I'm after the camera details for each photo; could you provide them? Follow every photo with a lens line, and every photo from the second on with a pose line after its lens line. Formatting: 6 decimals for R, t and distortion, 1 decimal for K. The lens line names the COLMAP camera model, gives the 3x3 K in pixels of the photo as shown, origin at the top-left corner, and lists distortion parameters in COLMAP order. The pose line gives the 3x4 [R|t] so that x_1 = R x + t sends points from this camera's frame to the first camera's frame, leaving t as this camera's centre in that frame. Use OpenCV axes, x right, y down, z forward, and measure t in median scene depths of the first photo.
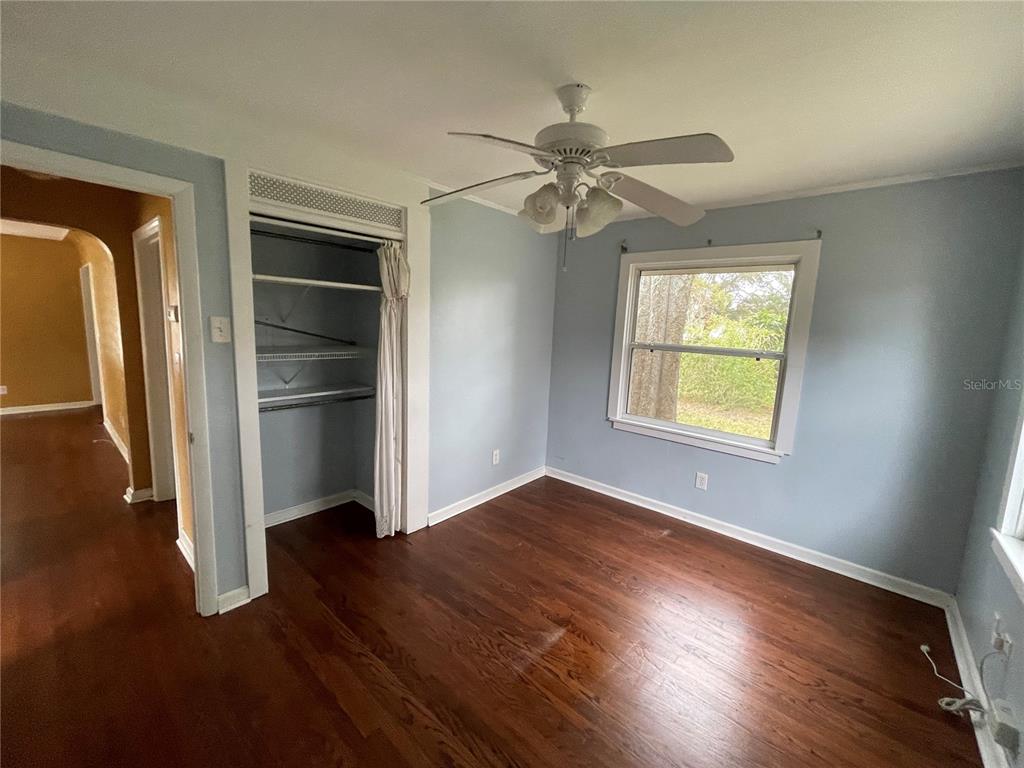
lens RADIAL K [[415.6, 0, 510.4], [0, 415.6, 382.1], [0, 0, 1]] dist [0.000714, 0.000313]
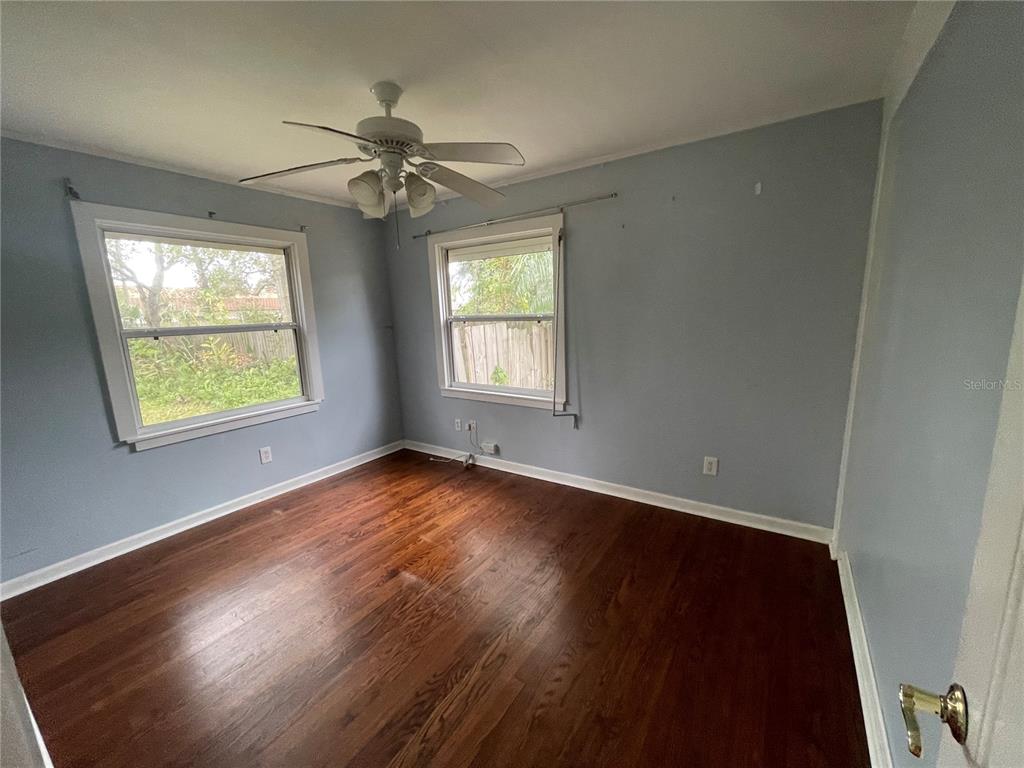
lens RADIAL K [[415.6, 0, 510.4], [0, 415.6, 382.1], [0, 0, 1]] dist [0.000714, 0.000313]
pose [[-0.127479, -0.203500, 0.970740, -0.659649], [0.177181, 0.958310, 0.224162, -0.065905], [-0.975887, 0.200573, -0.086108, 0.532524]]
